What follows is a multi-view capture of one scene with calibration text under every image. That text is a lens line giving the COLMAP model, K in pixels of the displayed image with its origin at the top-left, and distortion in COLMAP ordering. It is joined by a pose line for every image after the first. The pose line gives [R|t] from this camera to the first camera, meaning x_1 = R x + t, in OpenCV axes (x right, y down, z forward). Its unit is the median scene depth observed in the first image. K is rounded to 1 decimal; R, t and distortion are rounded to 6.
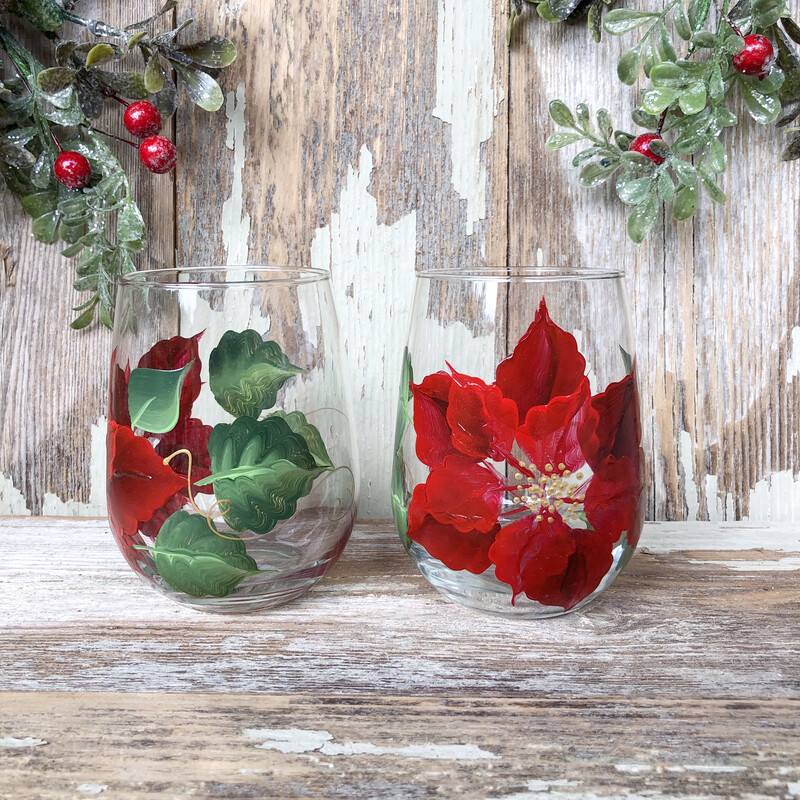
lens RADIAL K [[880.2, 0, 400.0], [0, 880.2, 400.0], [0, 0, 1]] dist [0.127545, -0.445008]
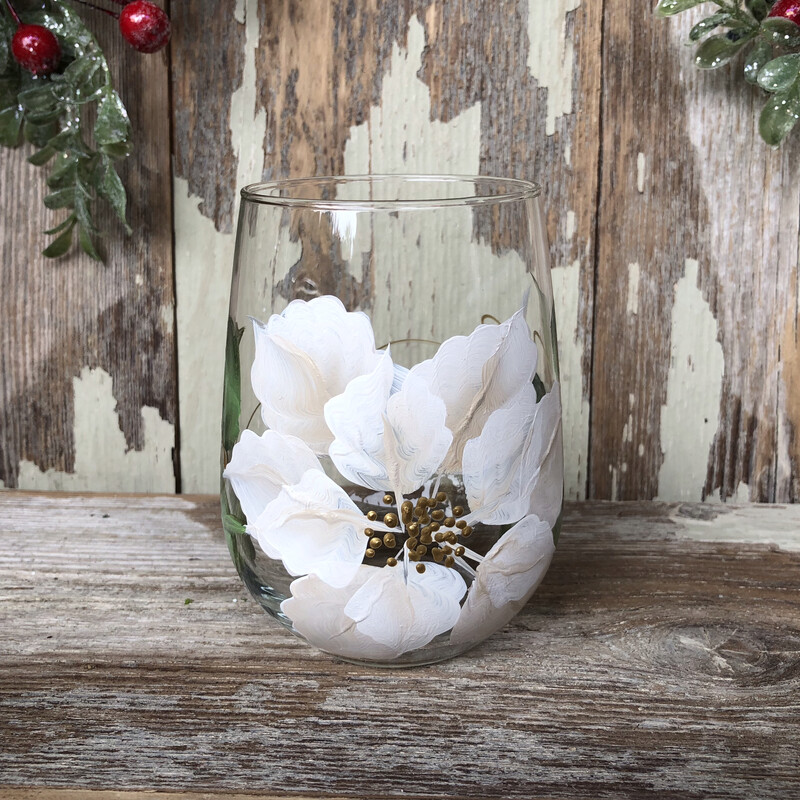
lens RADIAL K [[892.1, 0, 400.0], [0, 892.1, 400.0], [0, 0, 1]] dist [-0.016008, -0.001277]
pose [[0.999765, 0.005546, -0.020961, -0.034623], [-0.003489, 0.995286, 0.096924, -0.031604], [0.021400, -0.096828, 0.995071, 0.203935]]
